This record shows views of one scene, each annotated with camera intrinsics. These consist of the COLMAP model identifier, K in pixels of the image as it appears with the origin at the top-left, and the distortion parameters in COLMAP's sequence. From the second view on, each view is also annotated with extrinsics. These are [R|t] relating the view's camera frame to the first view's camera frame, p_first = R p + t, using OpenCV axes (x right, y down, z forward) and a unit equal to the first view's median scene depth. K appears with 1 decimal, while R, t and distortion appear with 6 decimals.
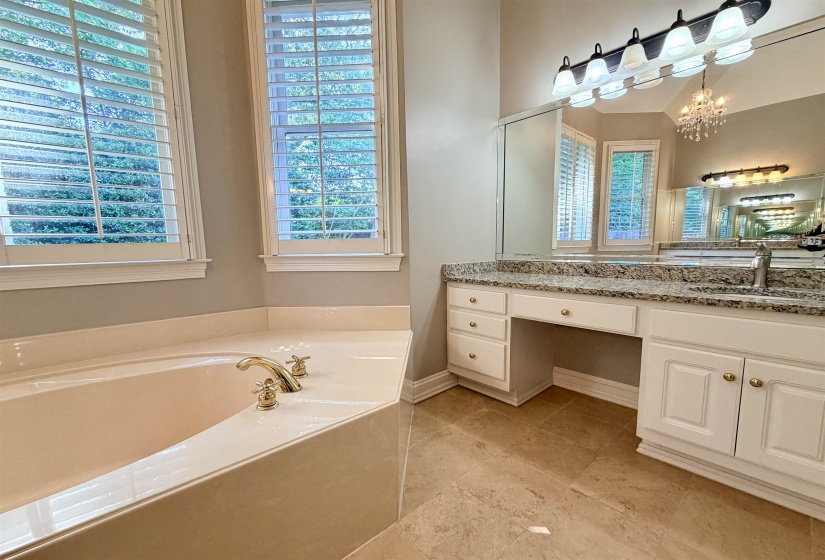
lens RADIAL K [[359.6, 0, 404.7], [0, 359.6, 285.3], [0, 0, 1]] dist [0.000320, 0.000311]
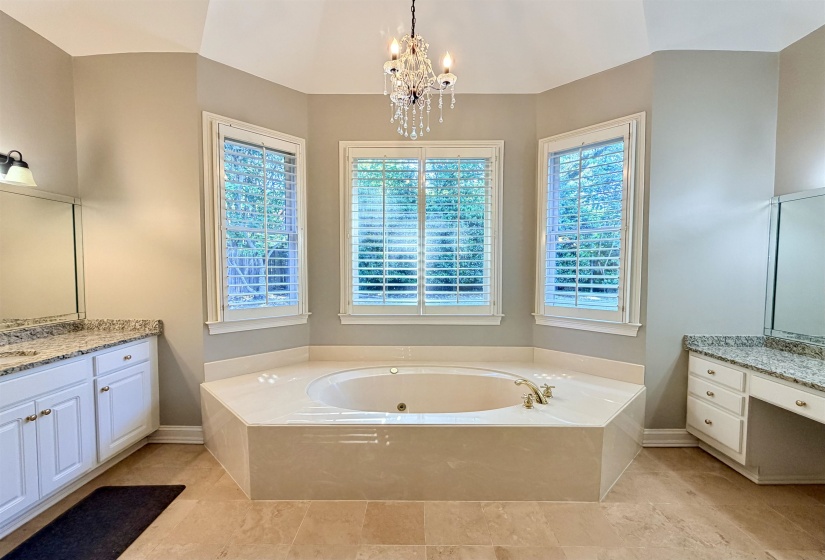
lens RADIAL K [[347.2, 0, 428.9], [0, 347.2, 281.4], [0, 0, 1]] dist [0.004274, 0.000525]
pose [[0.776919, 0.050085, -0.627605, 0.180875], [-0.104791, 0.993213, -0.050460, -0.097627], [0.620818, 0.104971, 0.776895, -0.451039]]
